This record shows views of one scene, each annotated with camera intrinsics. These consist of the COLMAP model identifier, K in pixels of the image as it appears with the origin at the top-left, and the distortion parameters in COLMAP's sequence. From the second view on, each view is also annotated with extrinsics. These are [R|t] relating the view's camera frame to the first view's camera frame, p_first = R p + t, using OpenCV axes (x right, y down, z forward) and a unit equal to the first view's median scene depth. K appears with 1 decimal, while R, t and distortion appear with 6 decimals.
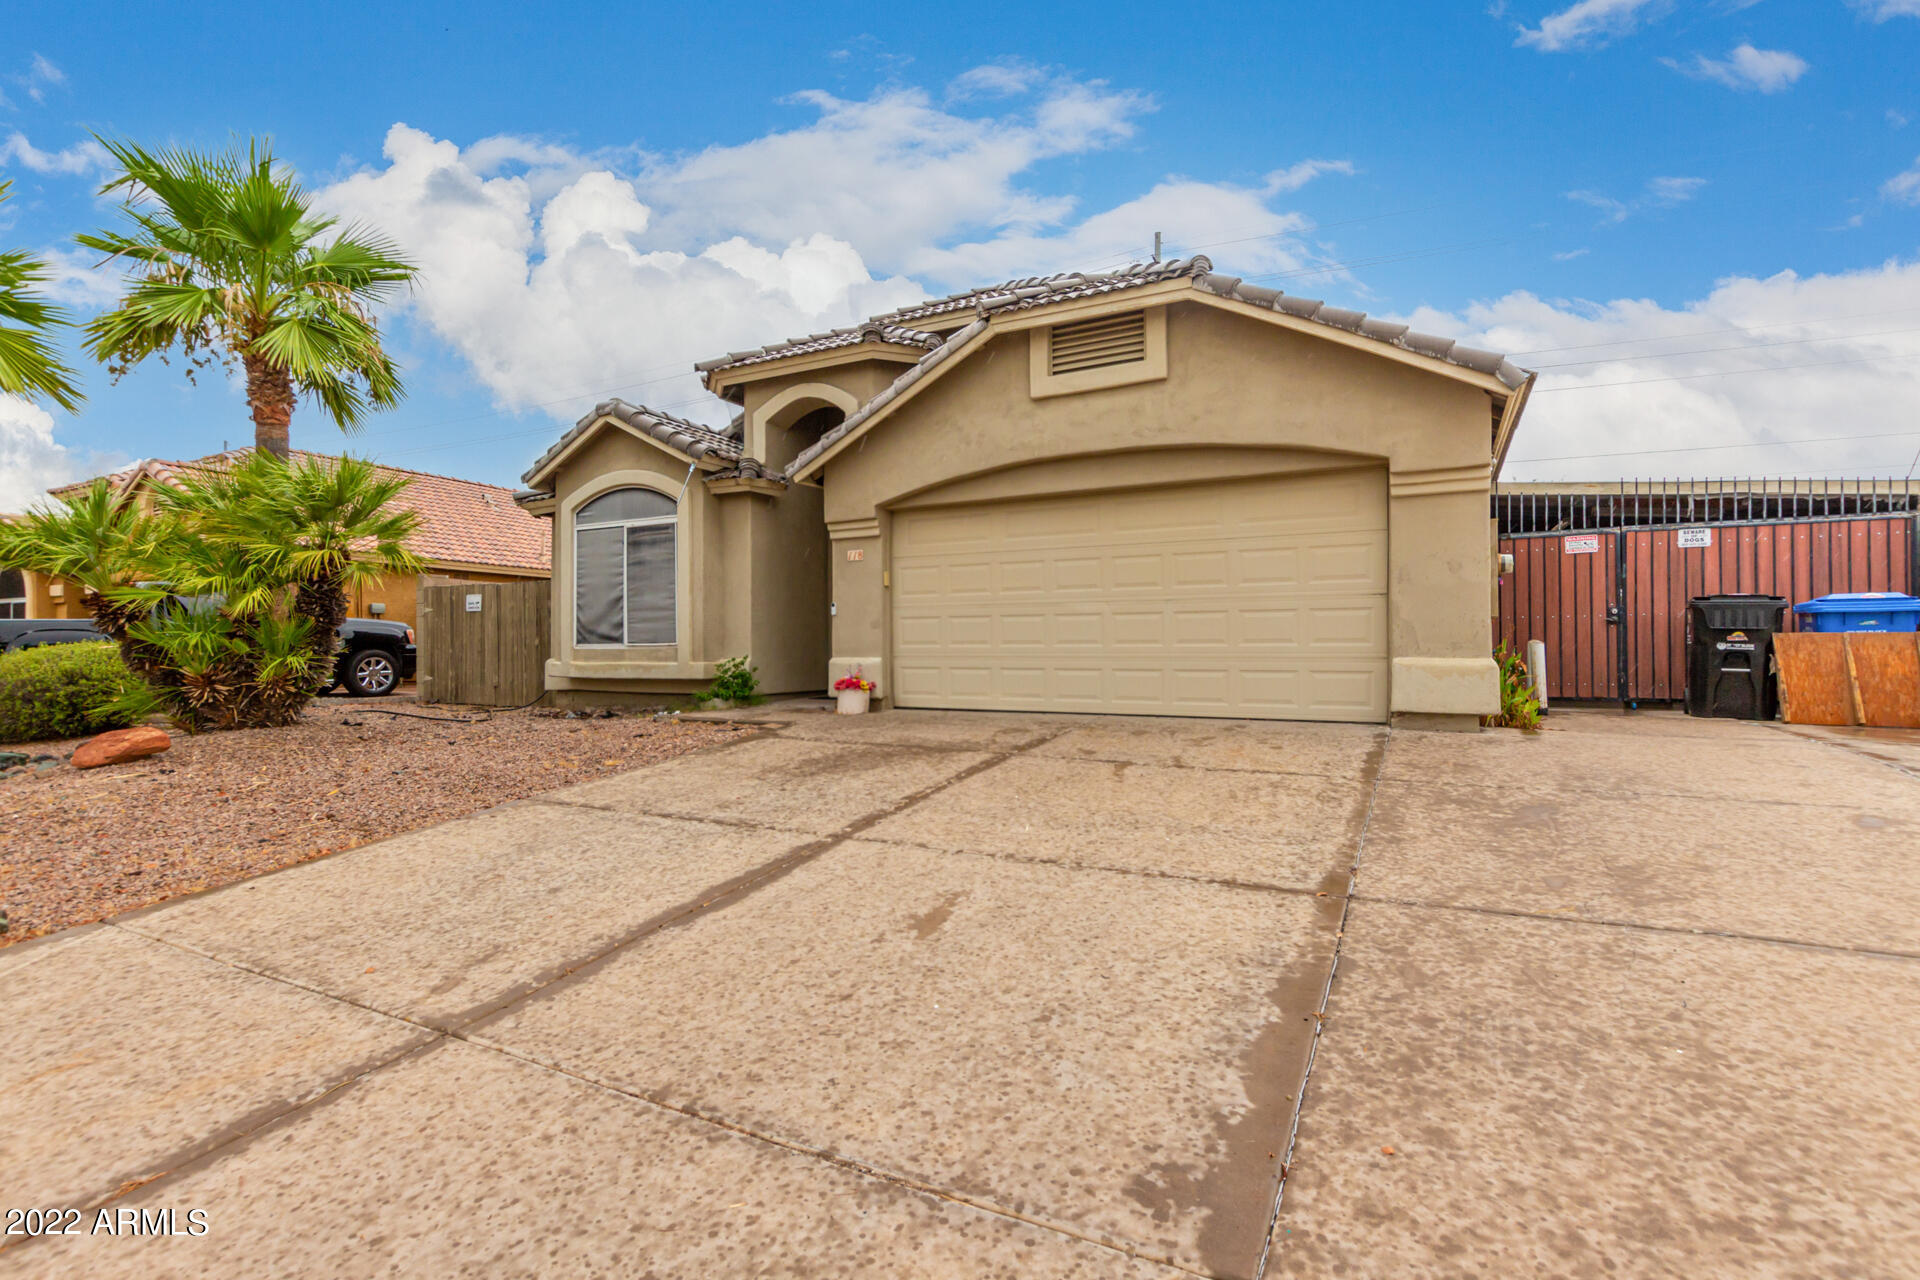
lens RADIAL K [[900.9, 0, 966.9], [0, 900.9, 643.0], [0, 0, 1]] dist [0.002882, -0.000444]
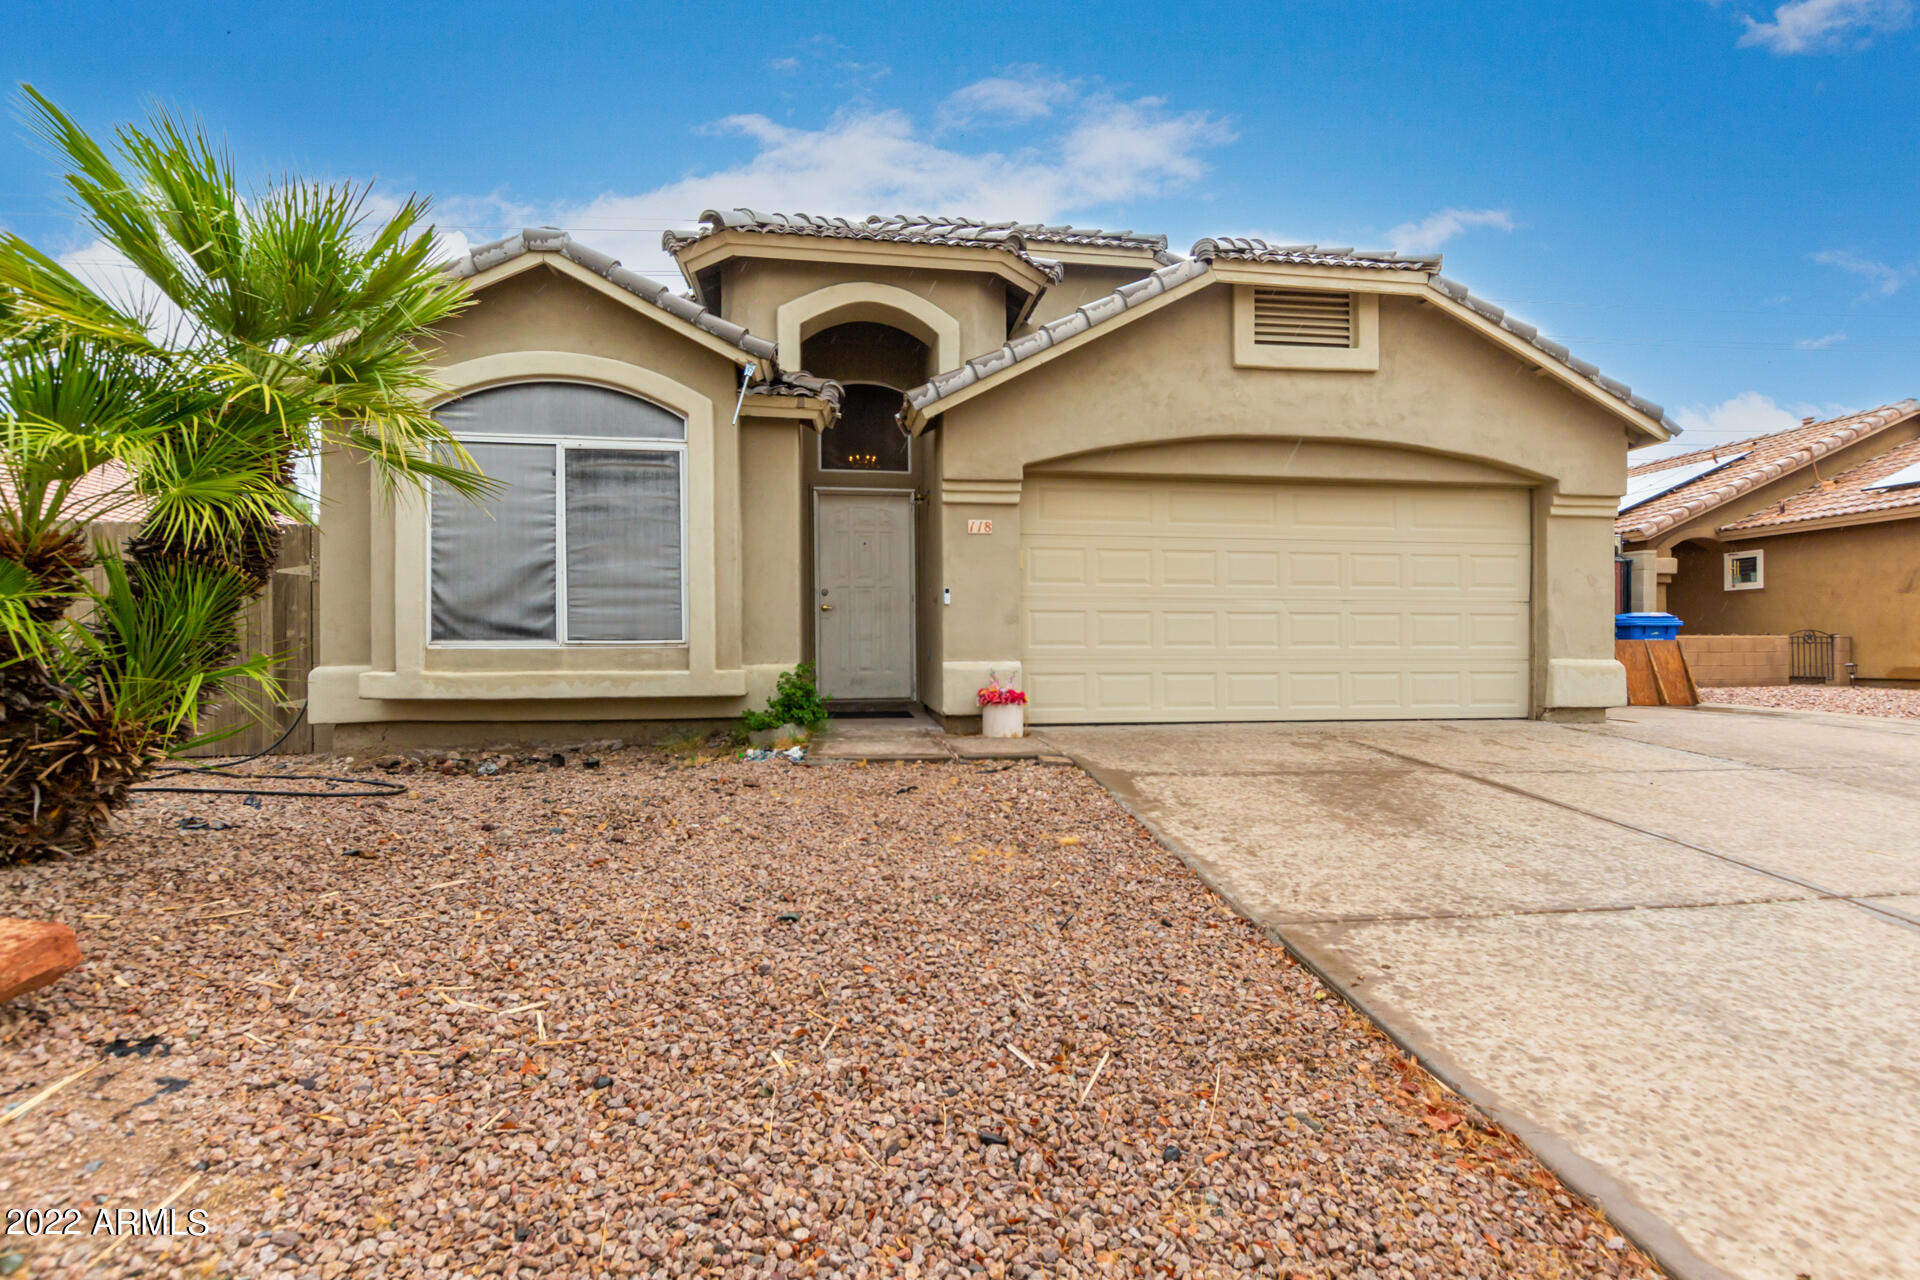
lens RADIAL K [[900.9, 0, 966.9], [0, 900.9, 643.0], [0, 0, 1]] dist [0.002882, -0.000444]
pose [[0.803191, 0.004781, 0.595703, -0.638482], [-0.007441, 0.999970, 0.002007, -0.000958], [-0.595676, -0.006044, 0.803202, 0.436397]]
